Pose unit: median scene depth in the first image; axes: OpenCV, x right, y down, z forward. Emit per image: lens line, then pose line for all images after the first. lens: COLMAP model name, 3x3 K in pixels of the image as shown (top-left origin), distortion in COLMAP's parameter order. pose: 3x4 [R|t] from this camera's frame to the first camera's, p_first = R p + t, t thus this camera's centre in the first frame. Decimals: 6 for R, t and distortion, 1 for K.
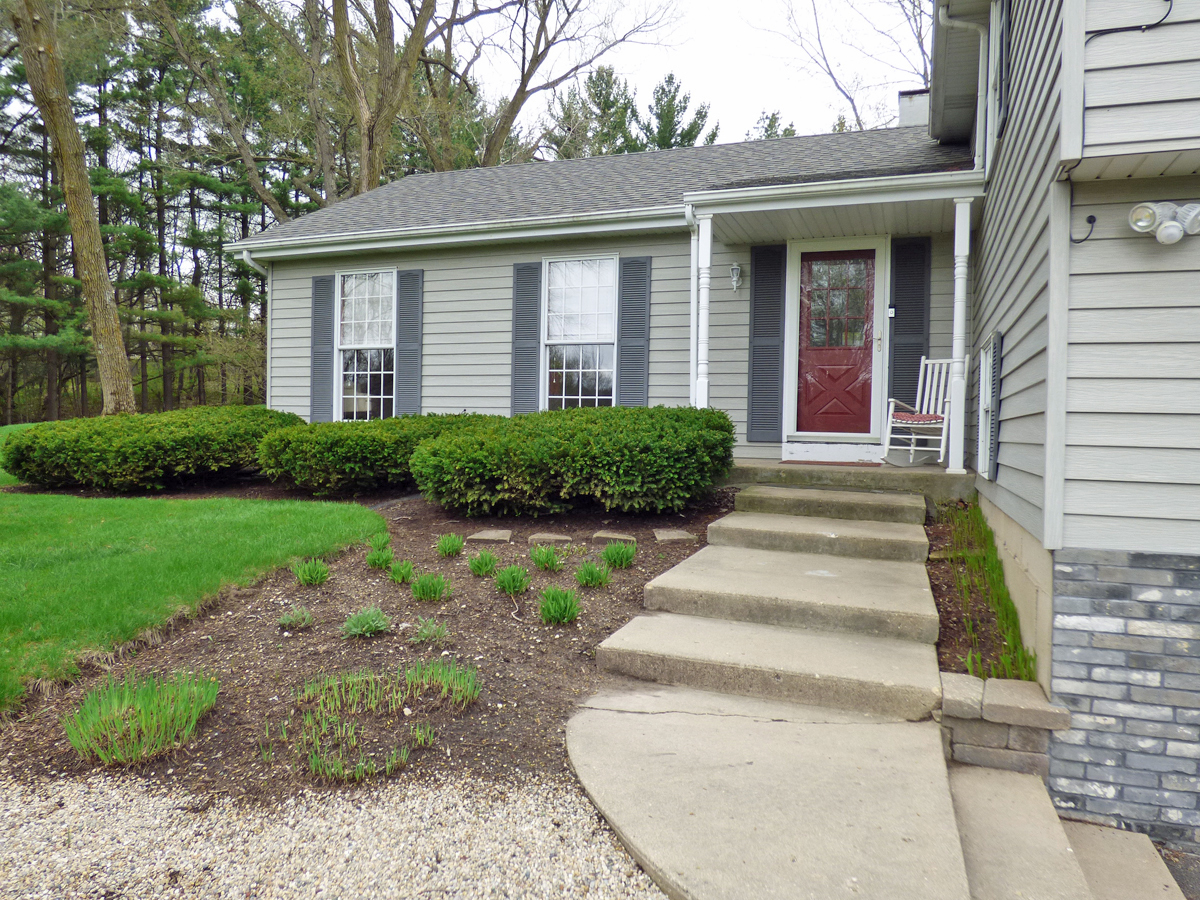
lens RADIAL K [[825.1, 0, 602.9], [0, 825.1, 446.6], [0, 0, 1]] dist [-0.025467, 0.002387]
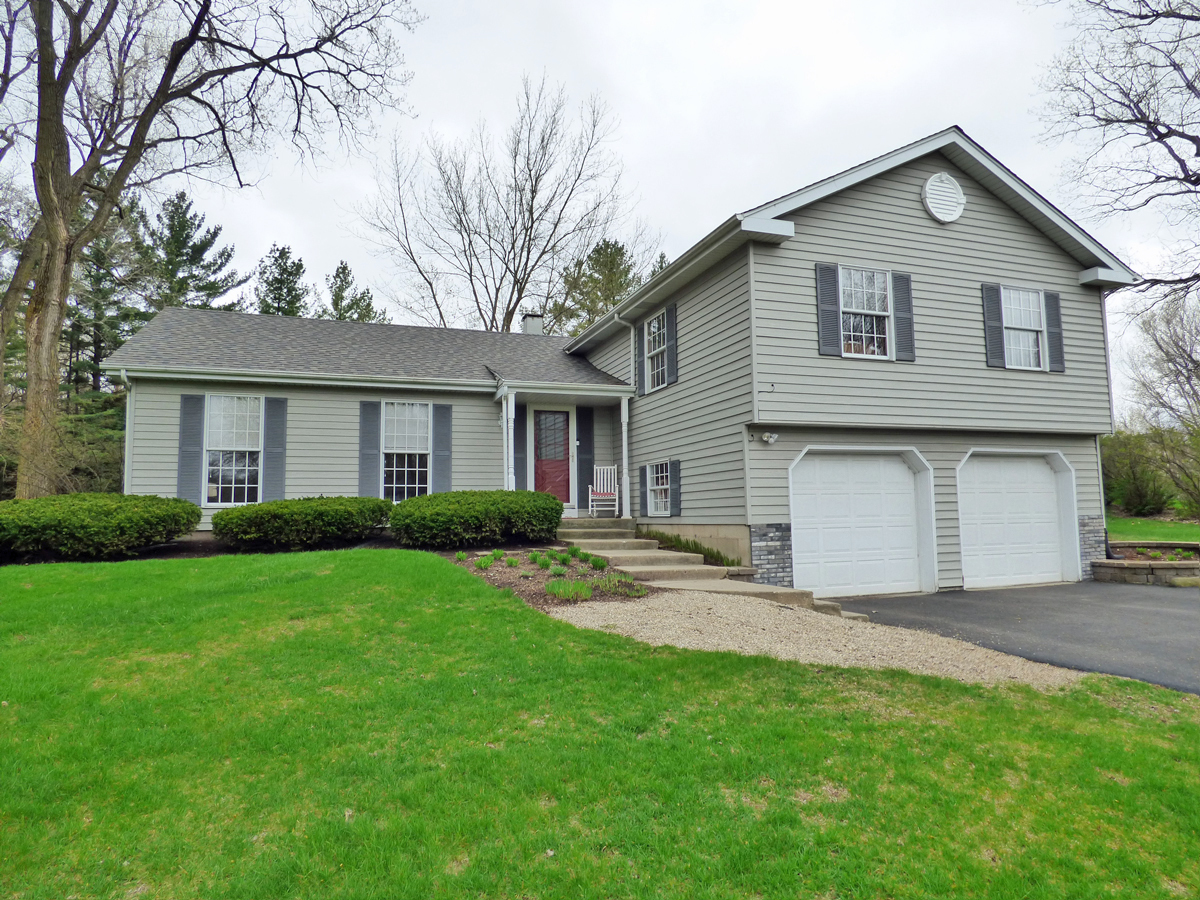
lens RADIAL K [[734.7, 0, 602.6], [0, 734.7, 448.3], [0, 0, 1]] dist [-0.009035, -0.001943]
pose [[0.761861, 0.032355, 0.646932, -0.594443], [0.042614, 0.994084, -0.099902, 0.024623], [-0.646337, 0.103680, 0.755975, -0.309780]]
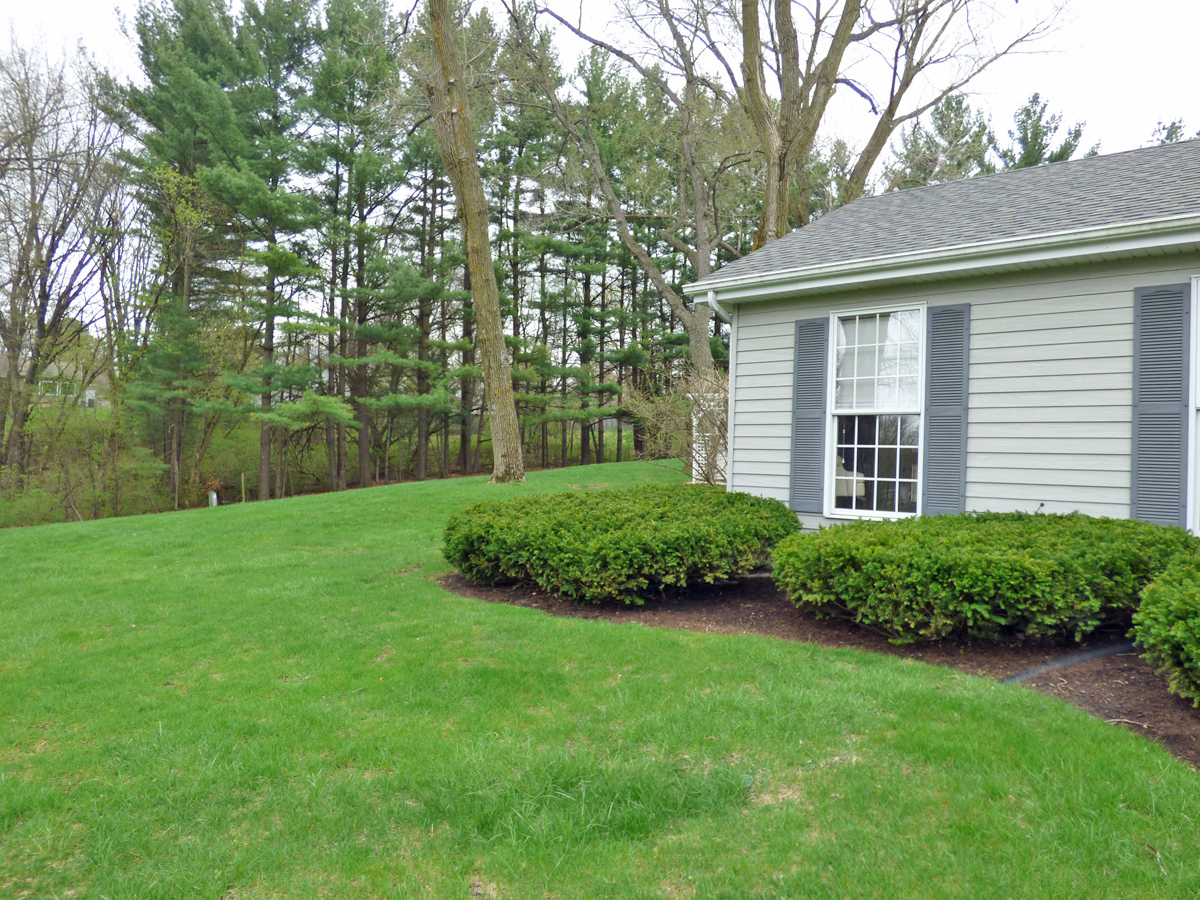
lens RADIAL K [[822.7, 0, 600.0], [0, 822.7, 450.0], [0, 0, 1]] dist [-0.027460, -0.002489]
pose [[0.936561, 0.011608, -0.350312, -0.254178], [-0.032526, 0.998017, -0.053887, -0.038252], [0.348992, 0.061862, 0.935082, 0.224013]]
